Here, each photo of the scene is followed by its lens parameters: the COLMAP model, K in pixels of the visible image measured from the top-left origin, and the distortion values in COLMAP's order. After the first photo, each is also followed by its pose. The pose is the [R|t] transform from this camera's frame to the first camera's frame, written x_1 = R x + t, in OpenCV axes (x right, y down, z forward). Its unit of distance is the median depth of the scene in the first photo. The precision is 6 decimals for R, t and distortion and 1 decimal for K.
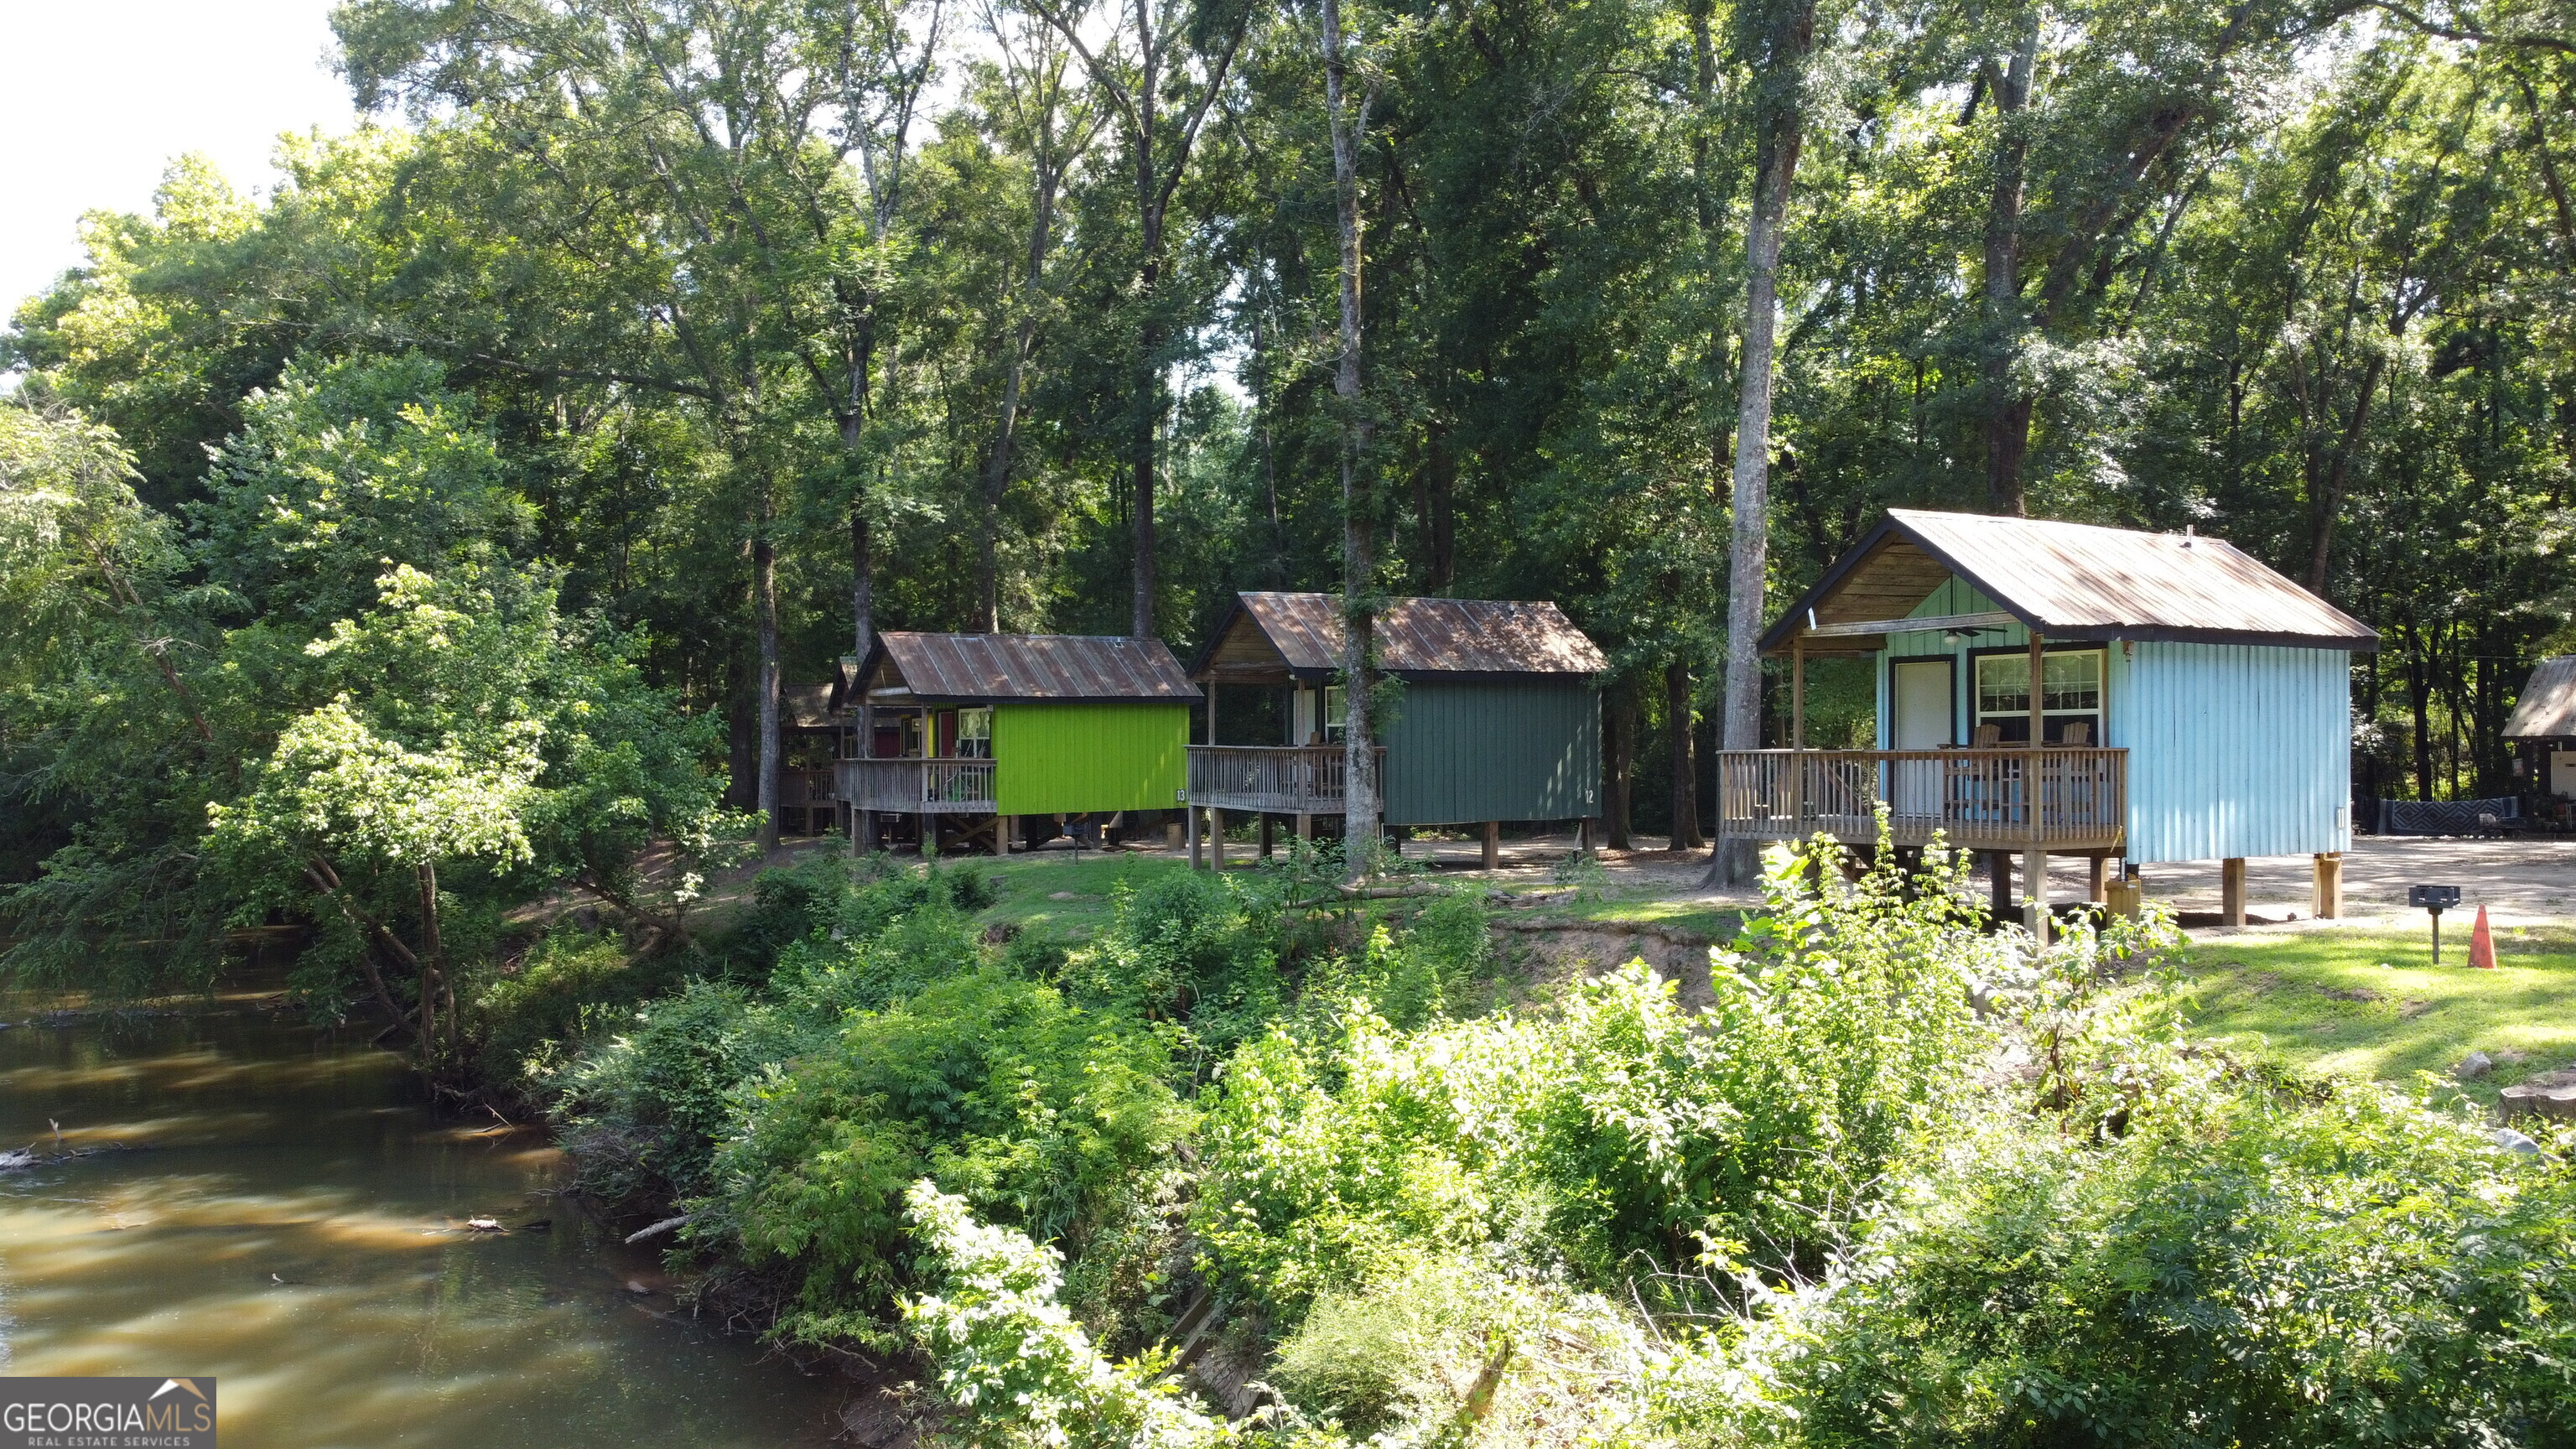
lens RADIAL K [[1913.7, 0, 1288.0], [0, 1913.7, 724.5], [0, 0, 1]] dist [-0.006829, -0.005758]
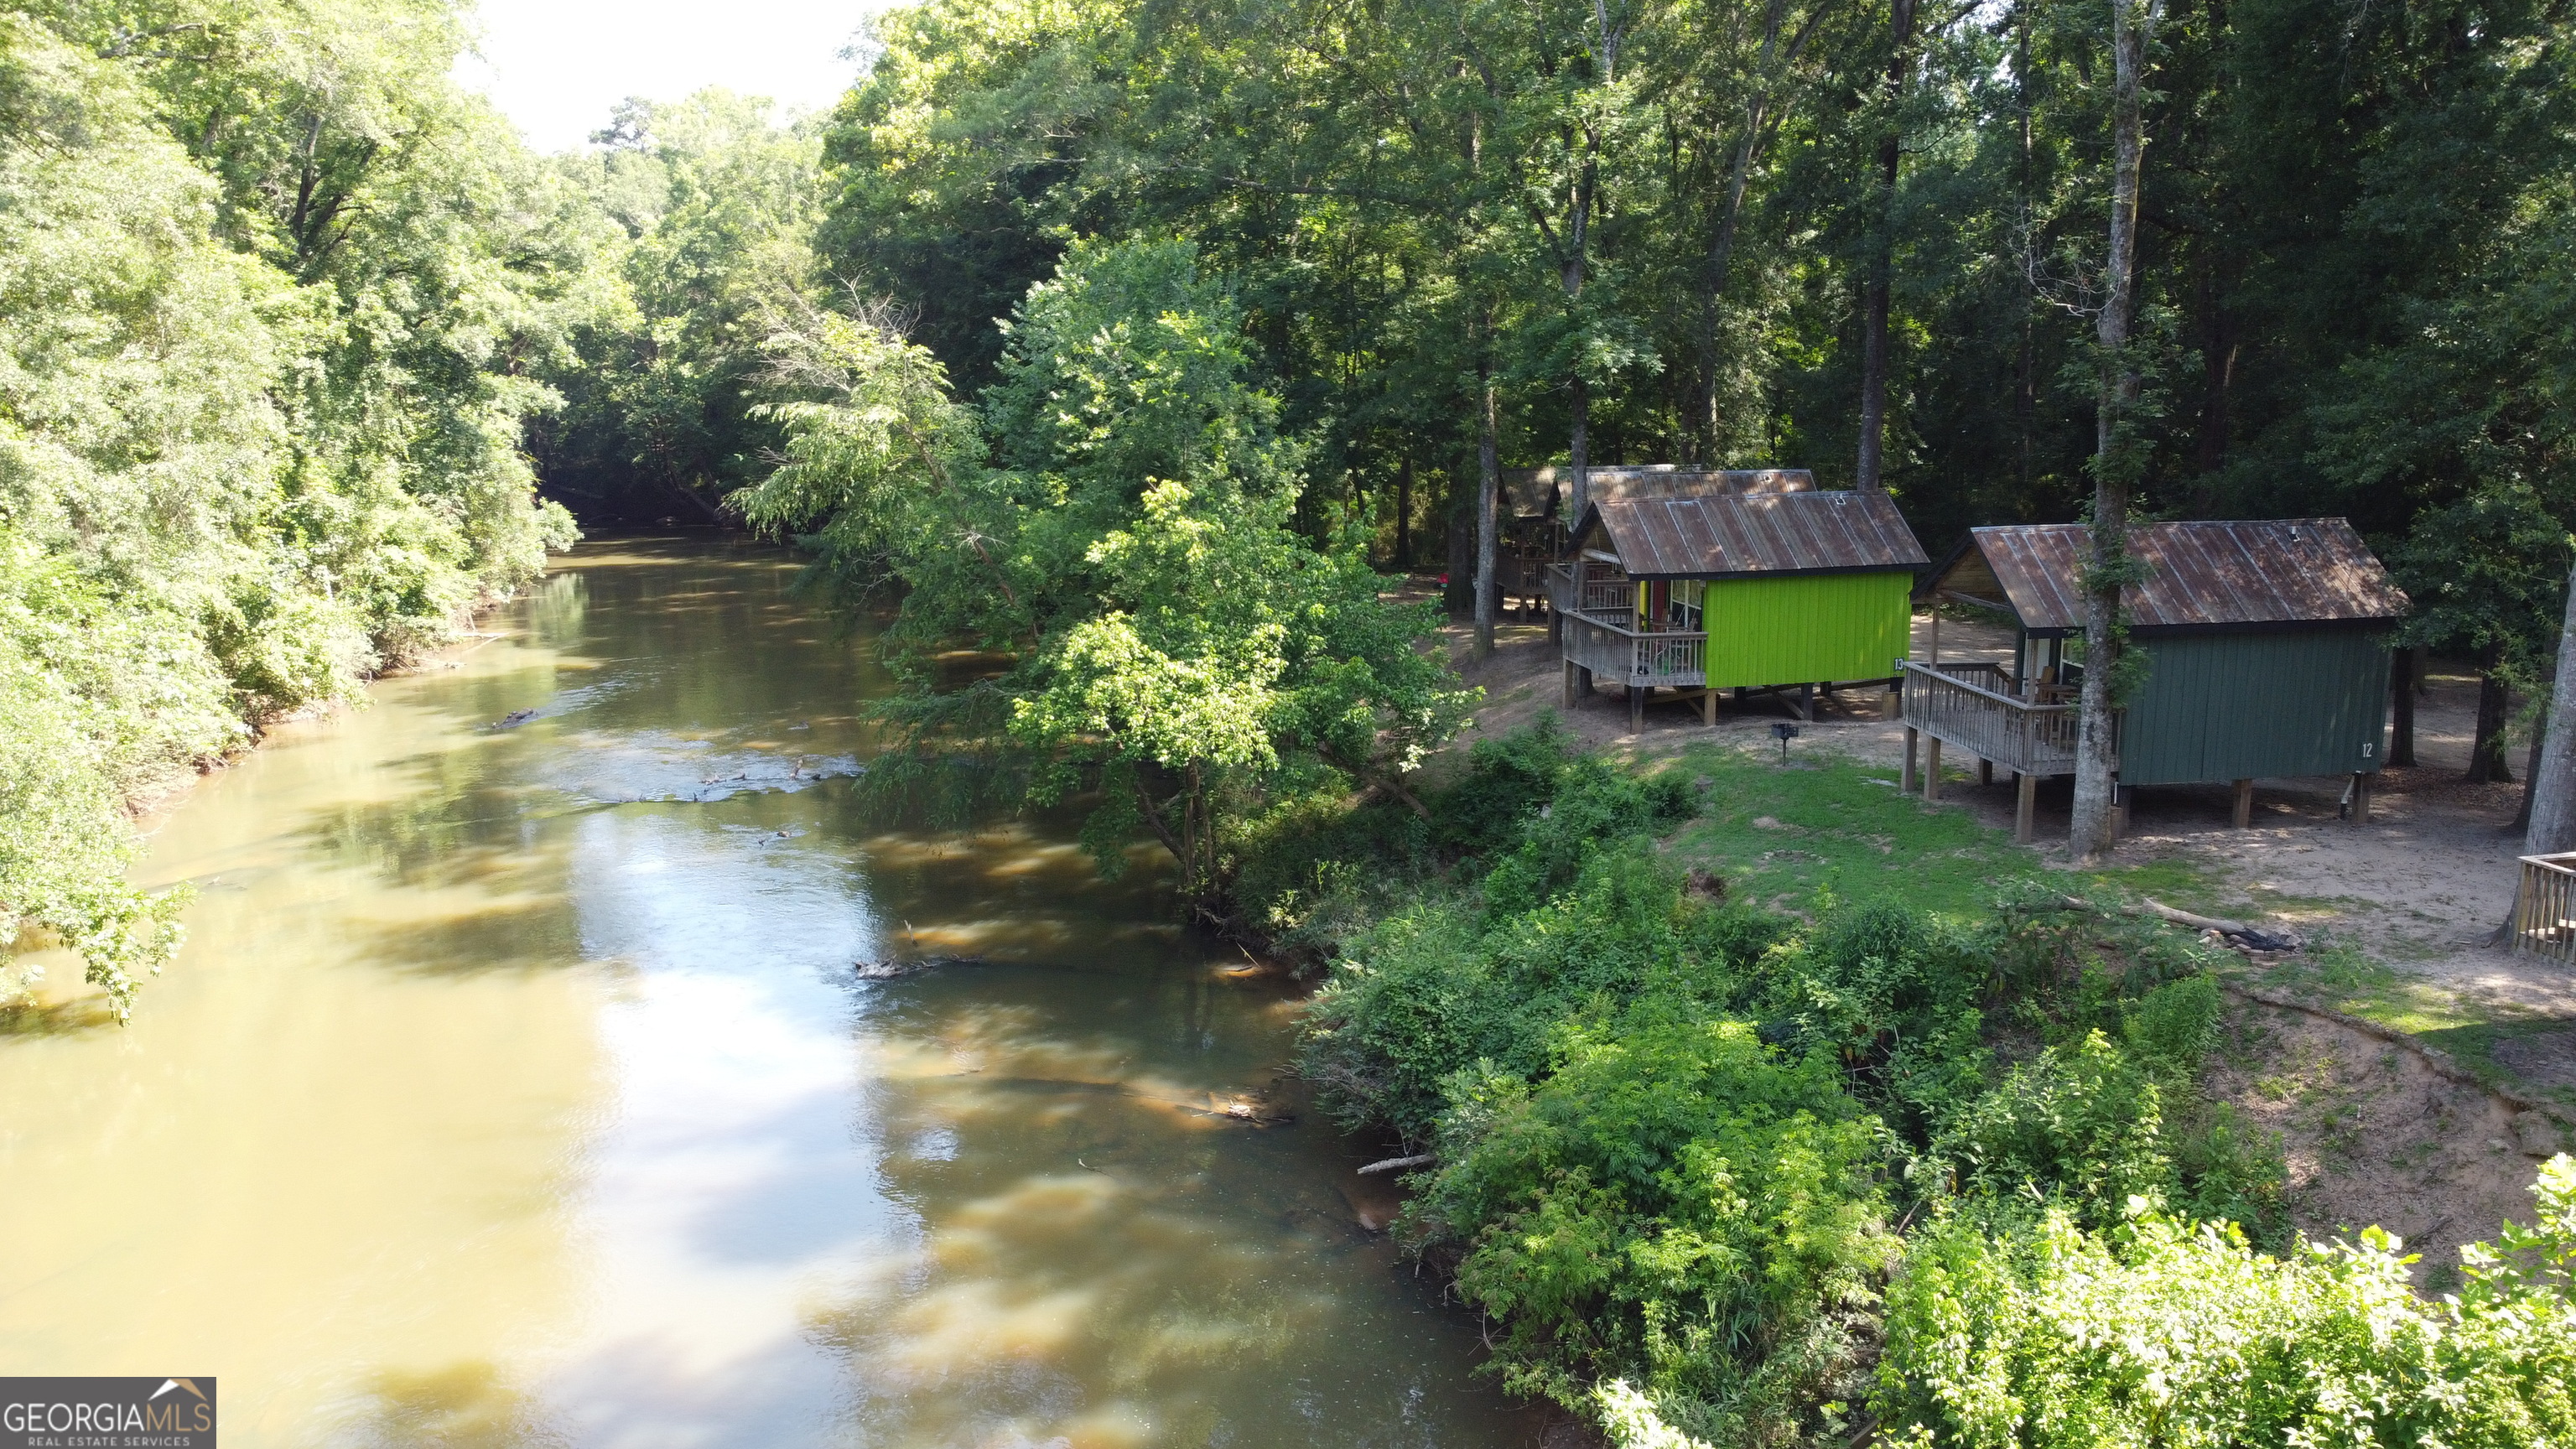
lens RADIAL K [[1913.7, 0, 1288.0], [0, 1913.7, 724.5], [0, 0, 1]] dist [-0.006829, -0.005758]
pose [[0.933874, 0.065394, -0.351572, -0.002638], [0.005330, 0.980483, 0.196533, -0.156936], [0.357563, -0.185411, 0.915299, -0.003508]]
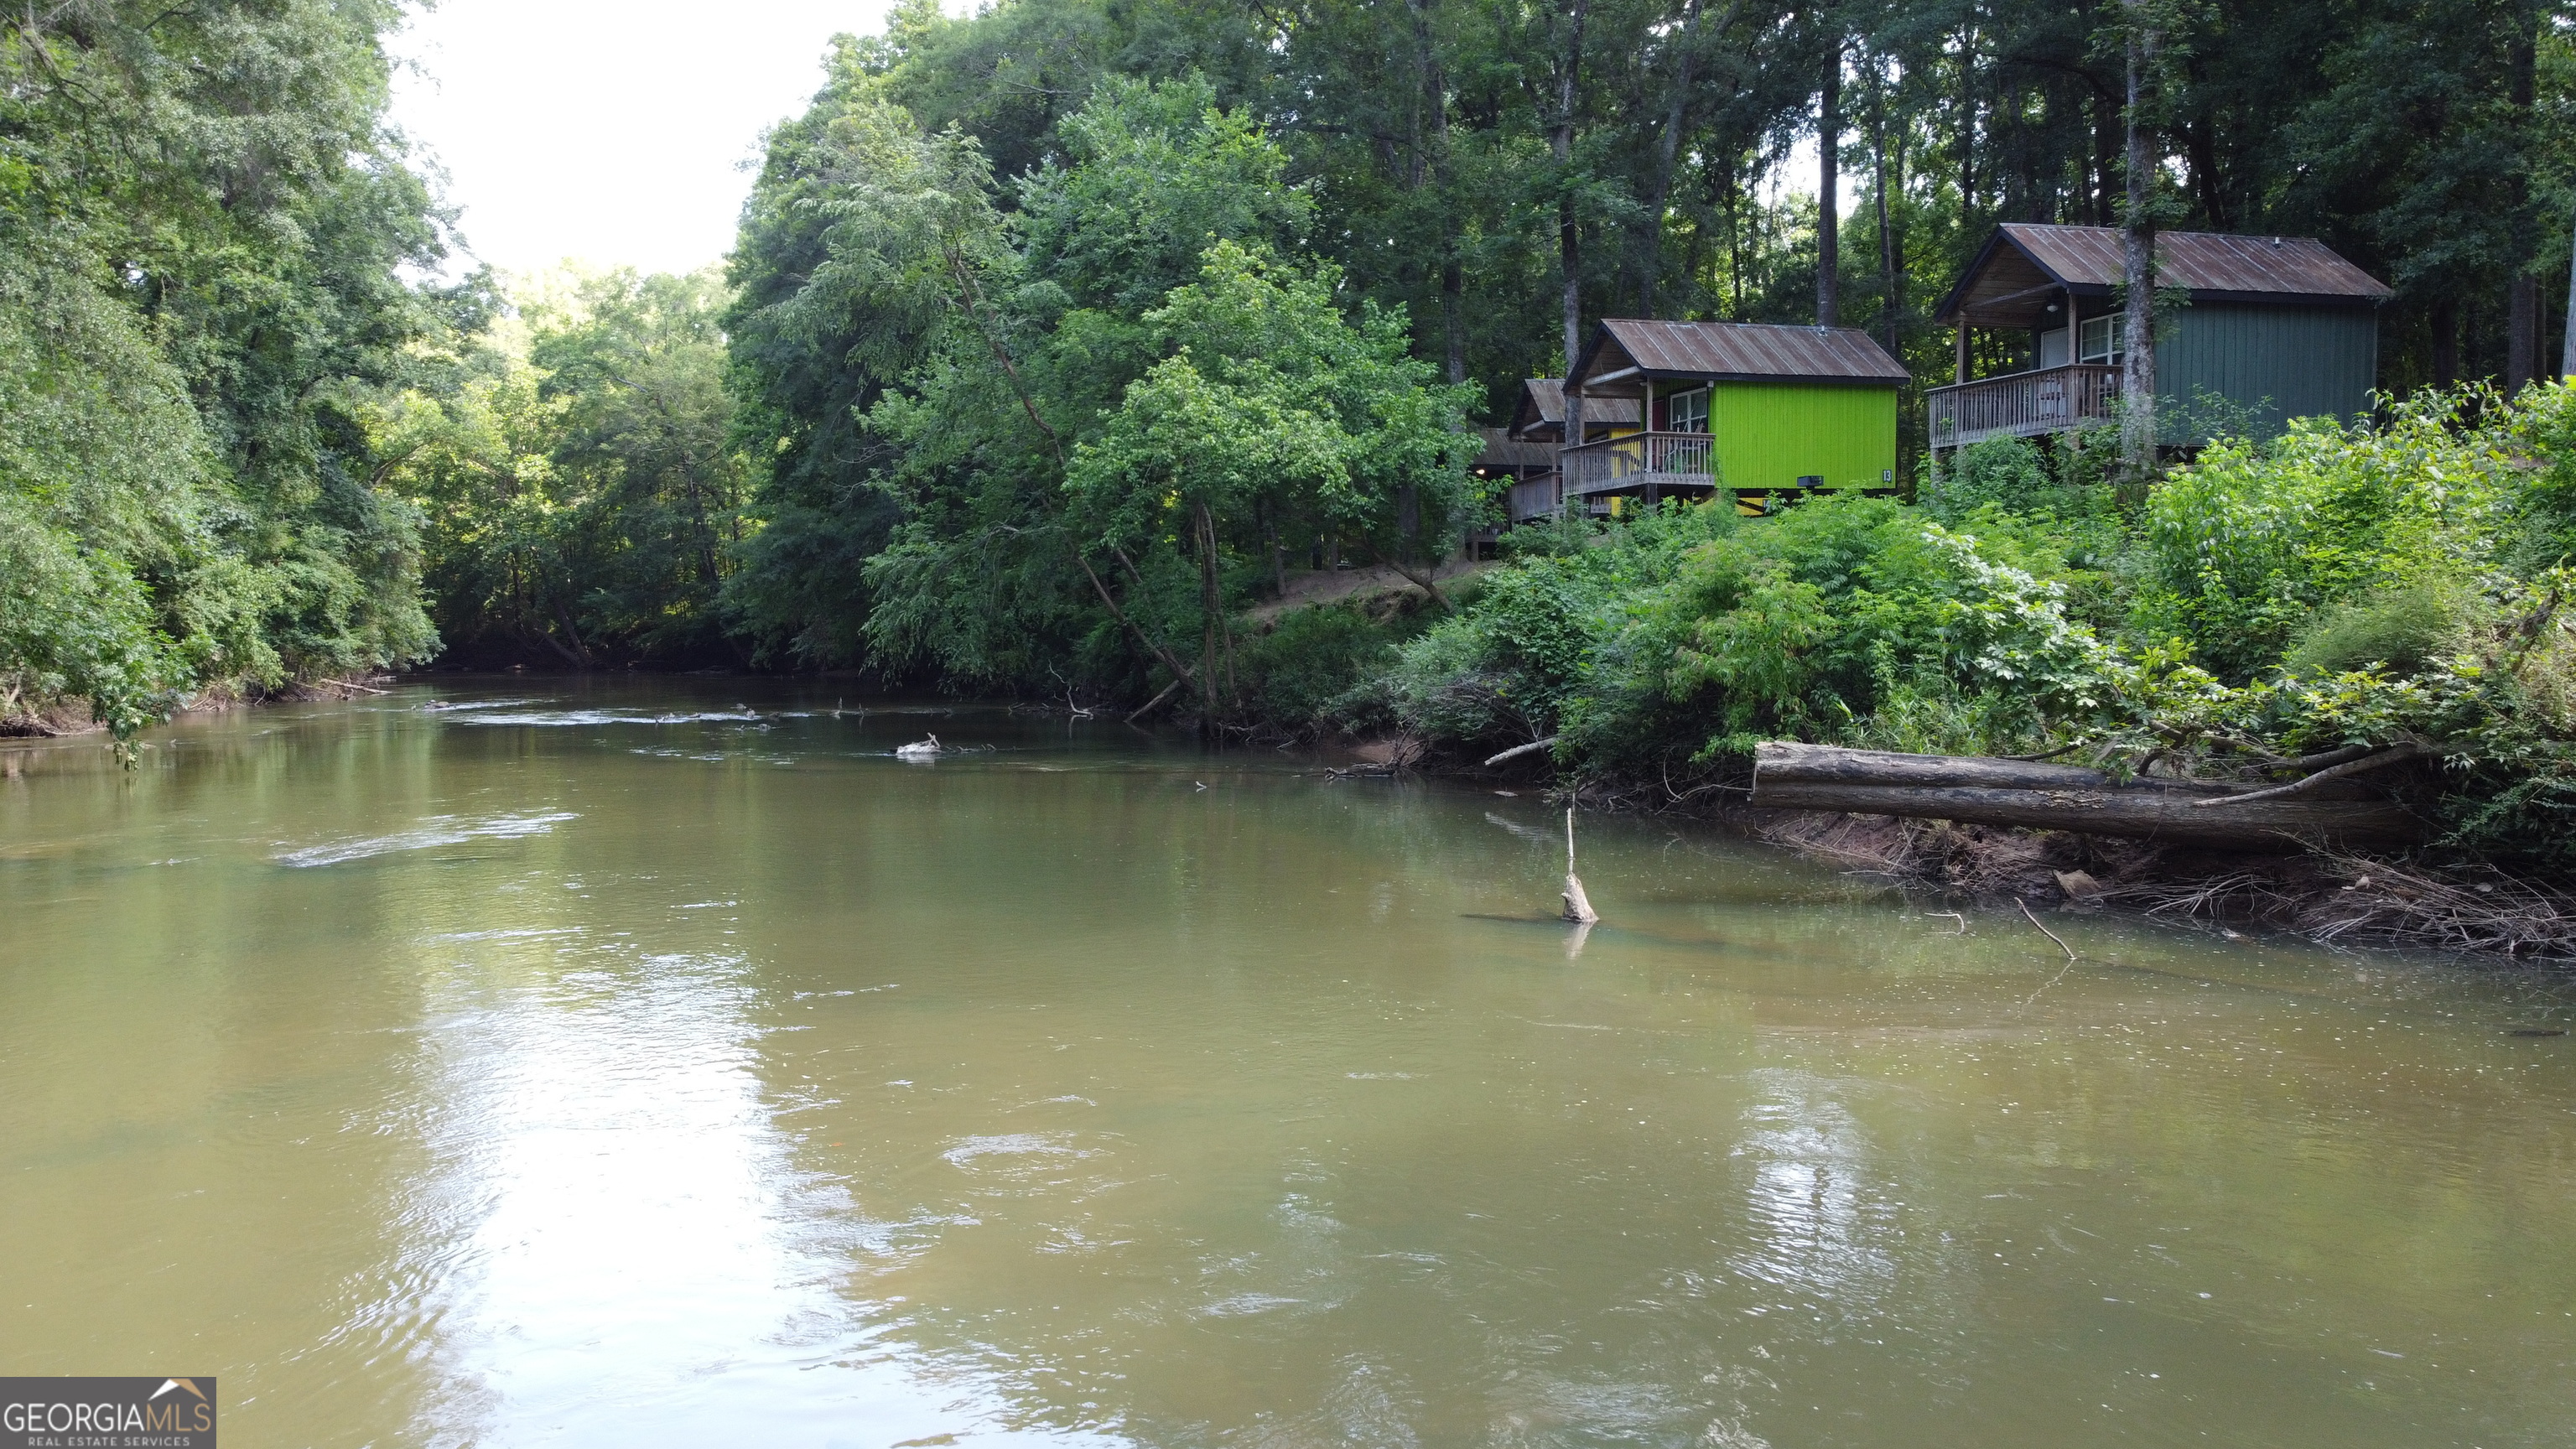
lens RADIAL K [[1913.7, 0, 1288.0], [0, 1913.7, 724.5], [0, 0, 1]] dist [-0.006829, -0.005758]
pose [[0.964030, 0.014362, -0.265406, -0.115079], [0.004180, 0.997597, 0.069164, 0.123161], [0.265761, -0.067786, 0.961653, -0.103187]]
